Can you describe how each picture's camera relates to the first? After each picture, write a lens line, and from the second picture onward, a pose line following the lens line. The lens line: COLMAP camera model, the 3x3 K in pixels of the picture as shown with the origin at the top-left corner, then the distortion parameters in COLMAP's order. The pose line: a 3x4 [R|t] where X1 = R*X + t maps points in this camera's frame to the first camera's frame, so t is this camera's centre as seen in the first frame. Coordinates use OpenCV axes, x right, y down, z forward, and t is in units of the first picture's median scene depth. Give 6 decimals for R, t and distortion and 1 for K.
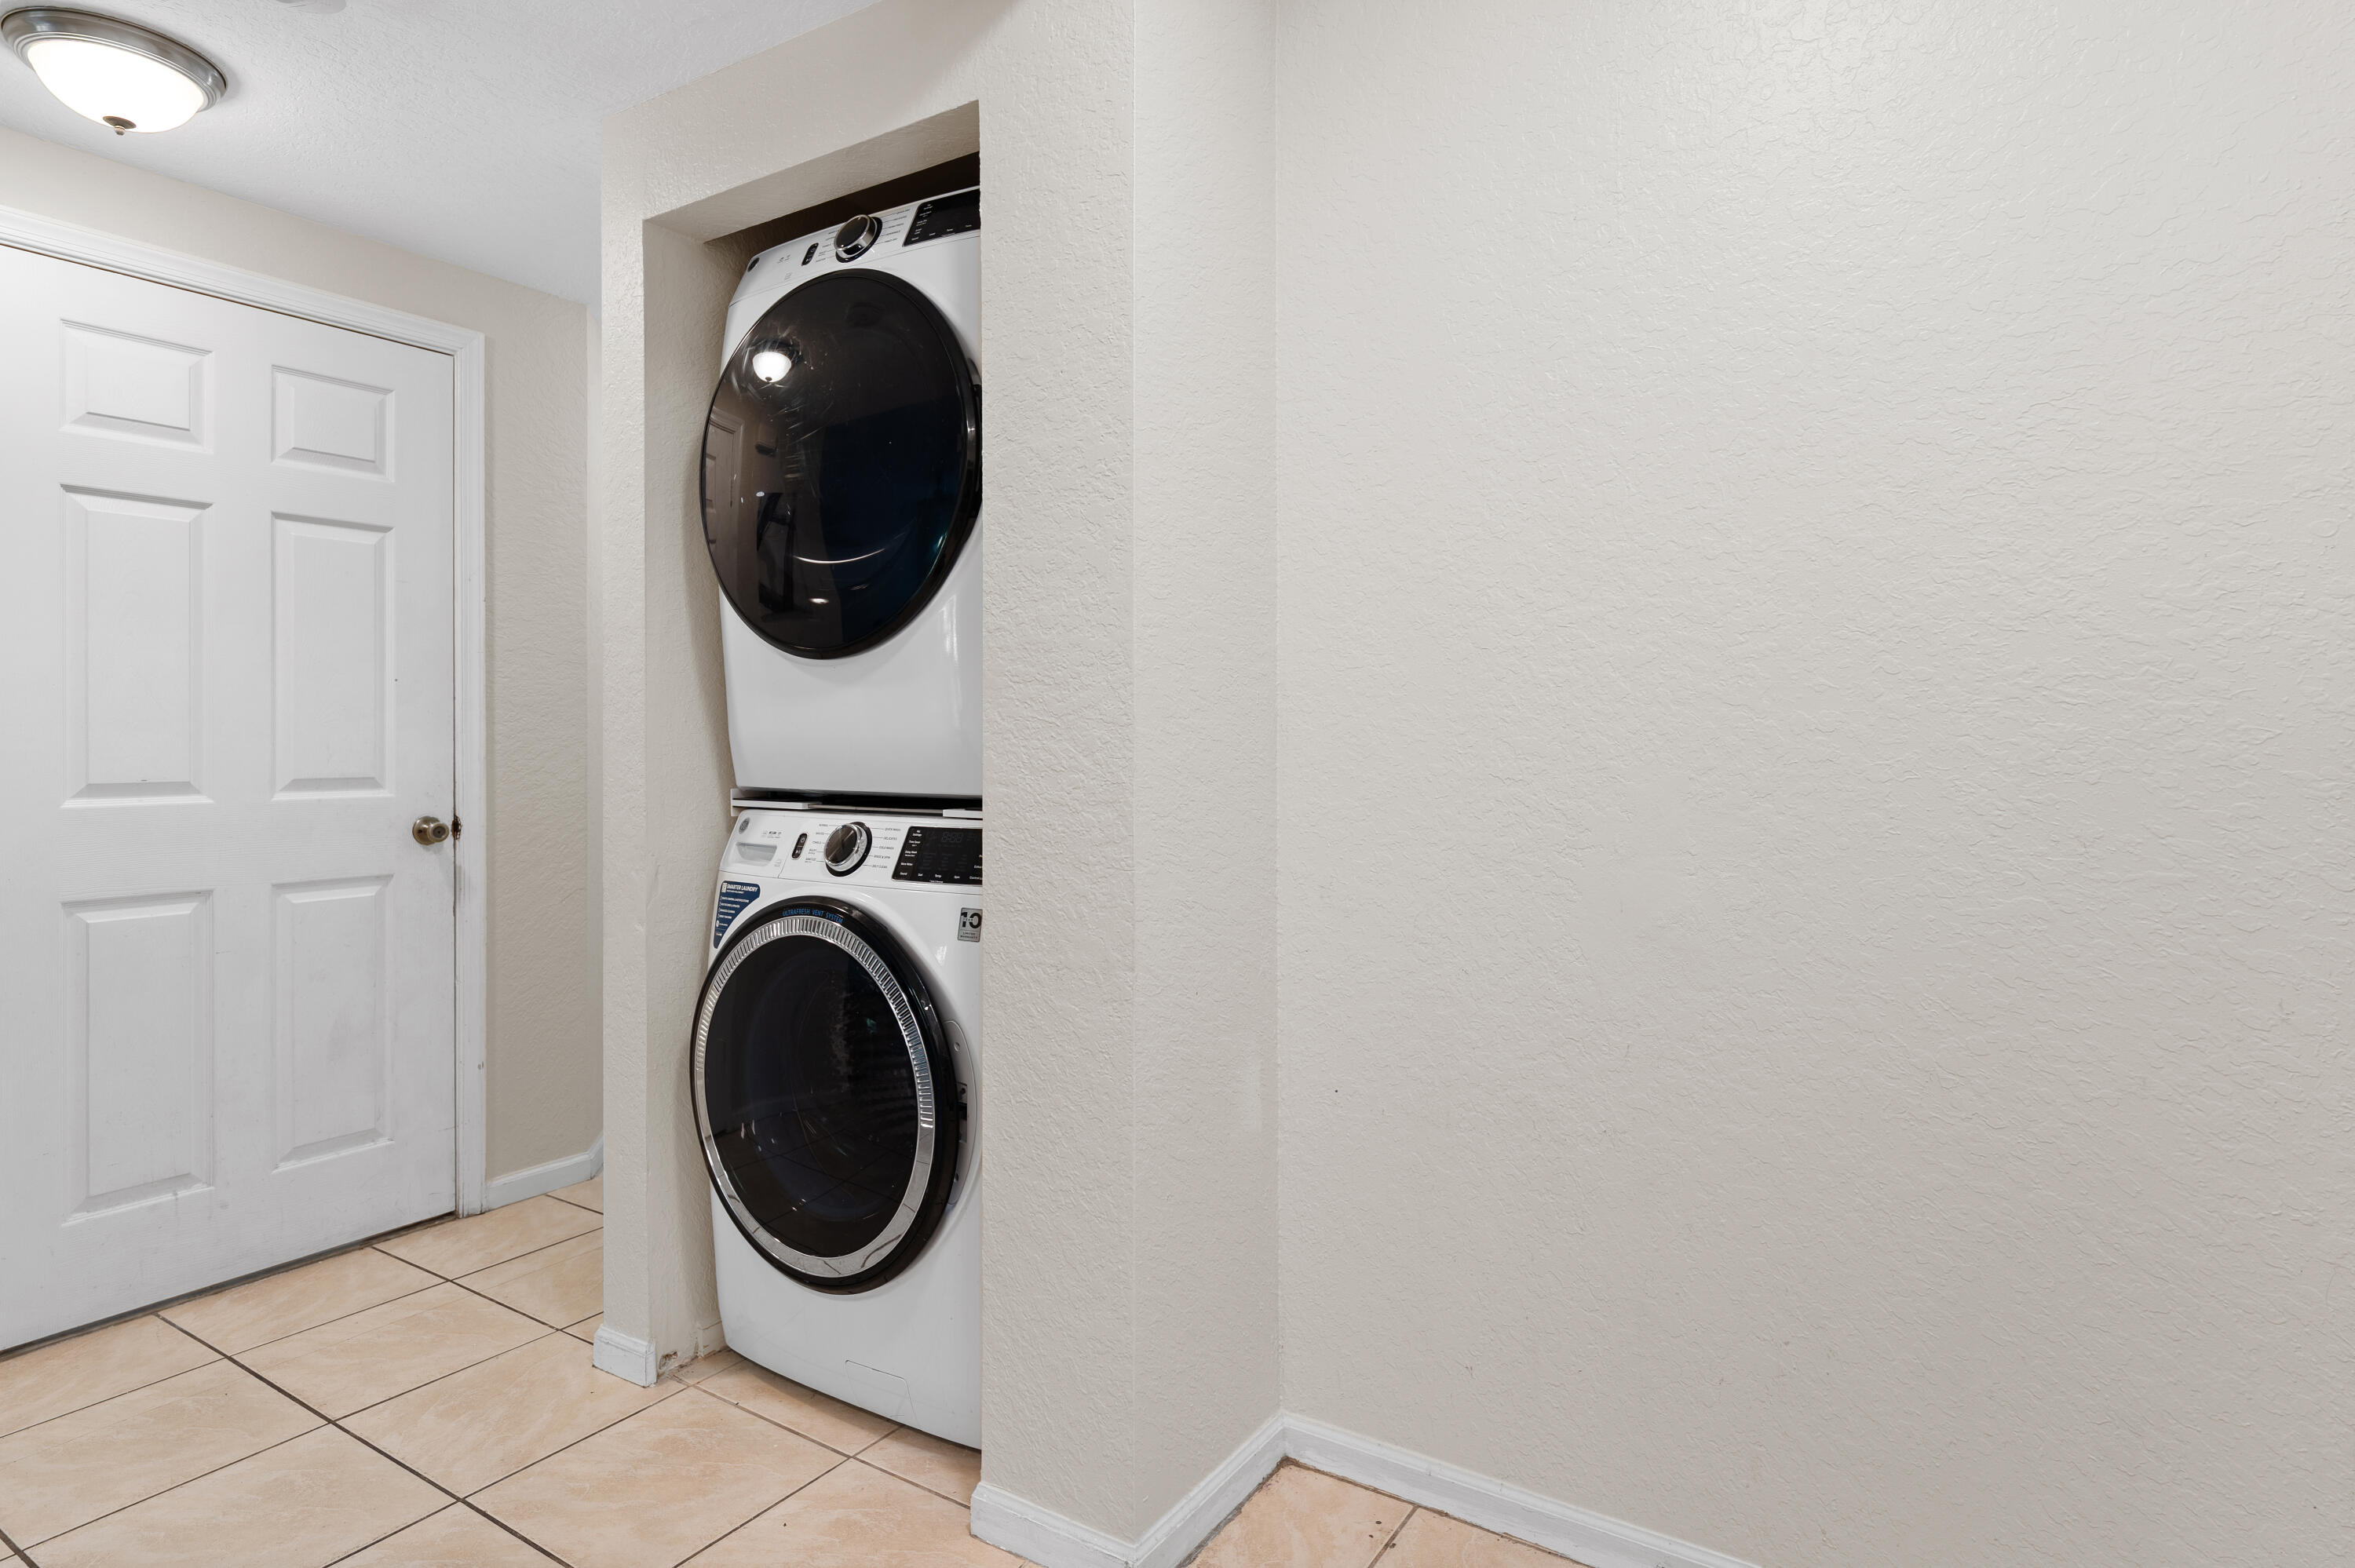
lens RADIAL K [[1264.5, 0, 1182.5], [0, 1264.5, 735.9], [0, 0, 1]] dist [-0.000206, 0.001865]
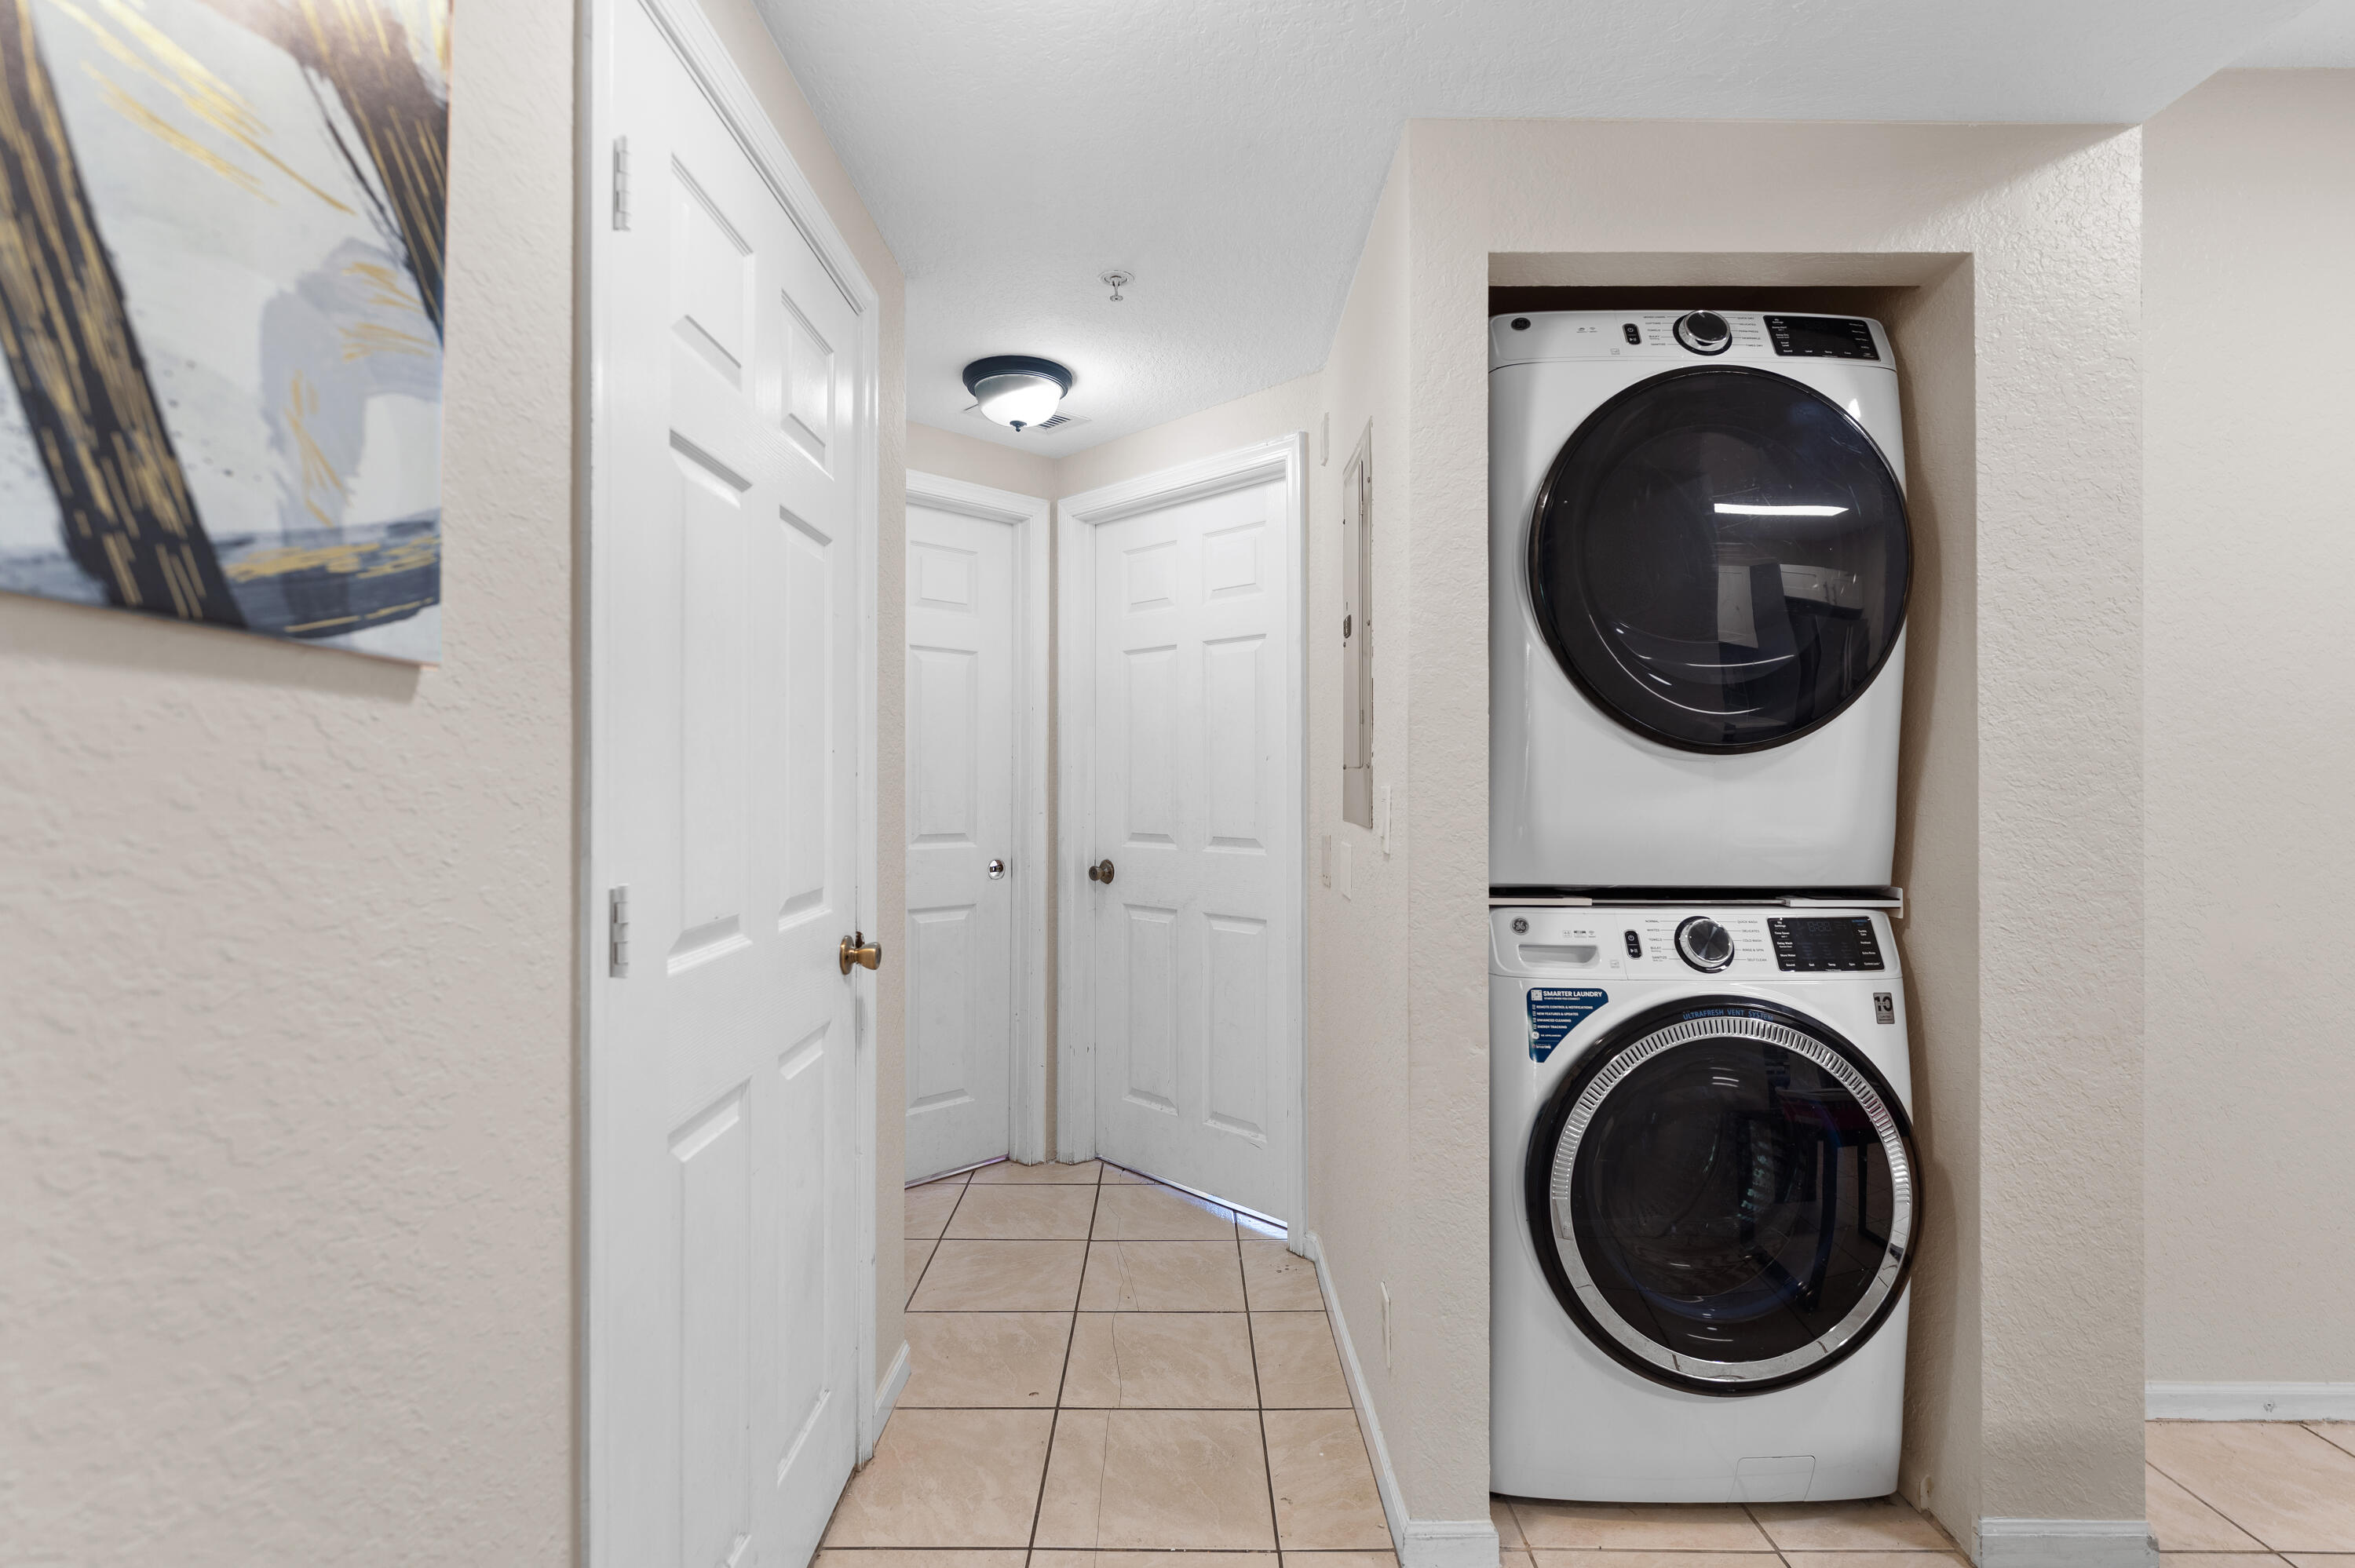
lens RADIAL K [[1112.2, 0, 1183.8], [0, 1112.2, 769.0], [0, 0, 1]] dist [-0.000569, 0.000642]
pose [[0.841186, 0.006156, 0.540711, -1.135913], [-0.003615, 0.999977, -0.005760, -0.044023], [-0.540734, 0.002890, 0.841188, 0.509080]]
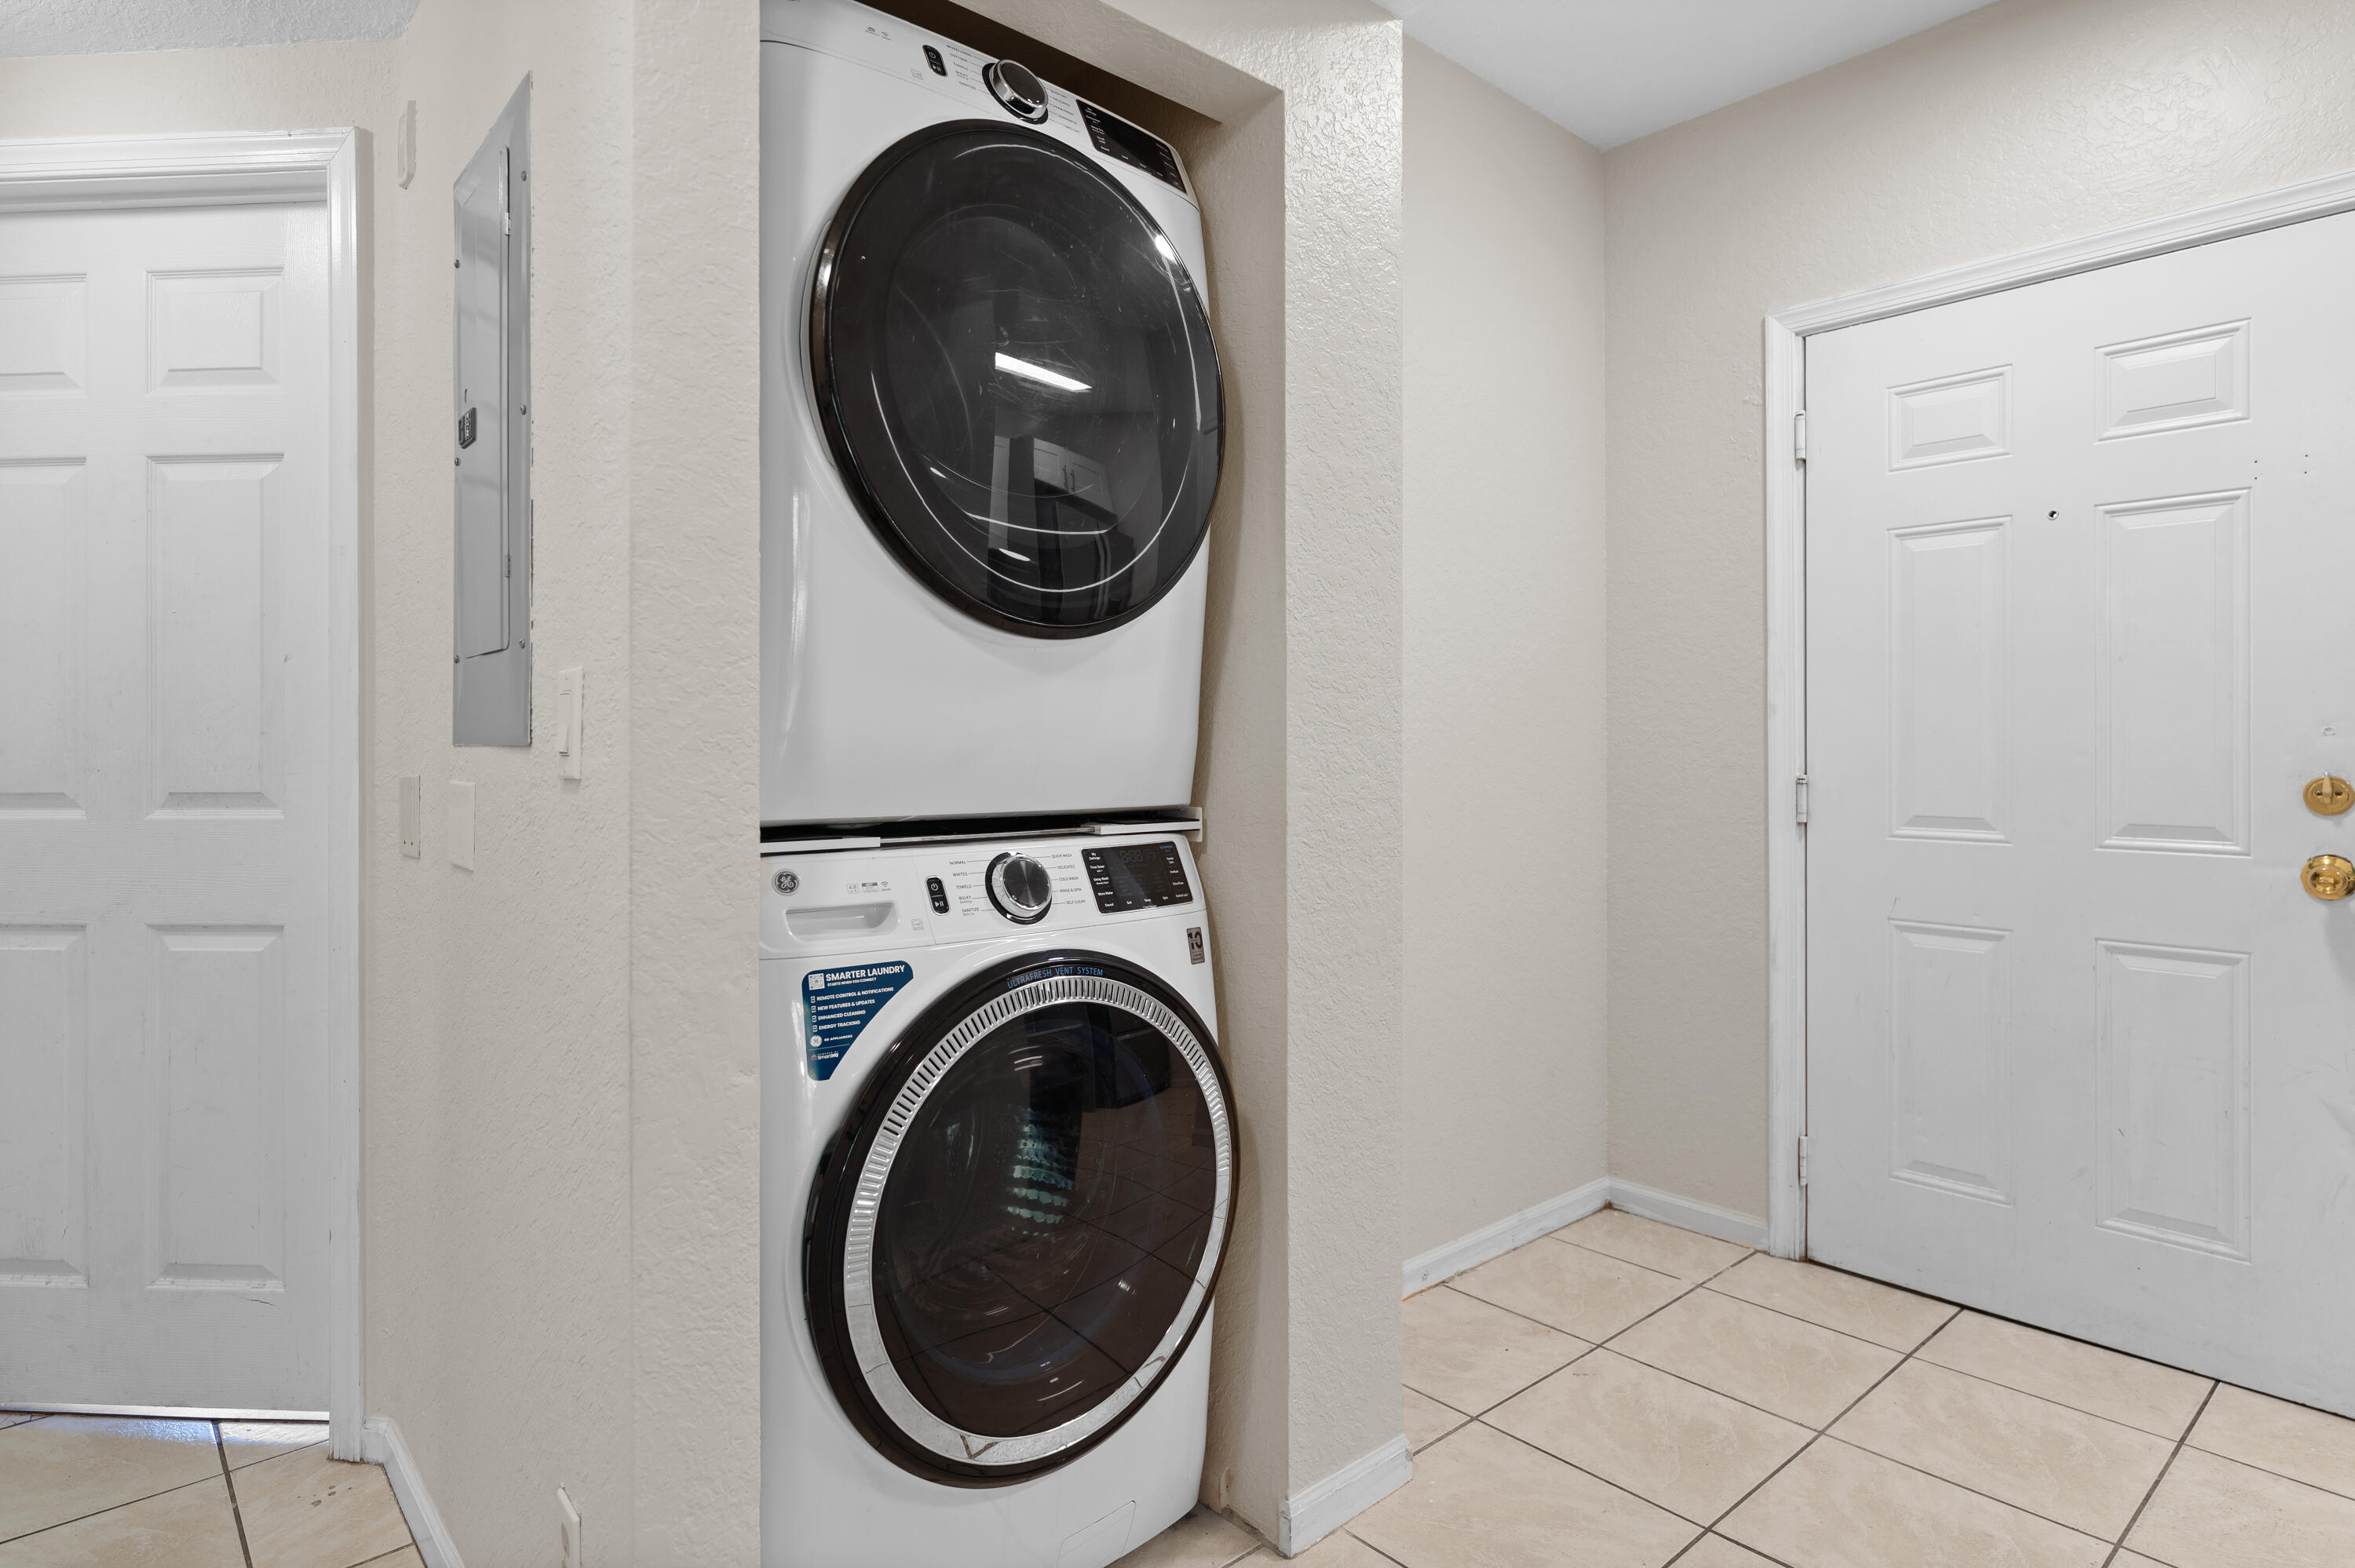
lens RADIAL K [[1264.5, 0, 1182.5], [0, 1264.5, 735.9], [0, 0, 1]] dist [-0.000206, 0.001865]
pose [[0.275079, 0.004956, 0.961409, -1.018736], [-0.002237, 0.999987, -0.004515, 0.001040], [-0.961419, -0.000909, 0.275086, 0.729766]]
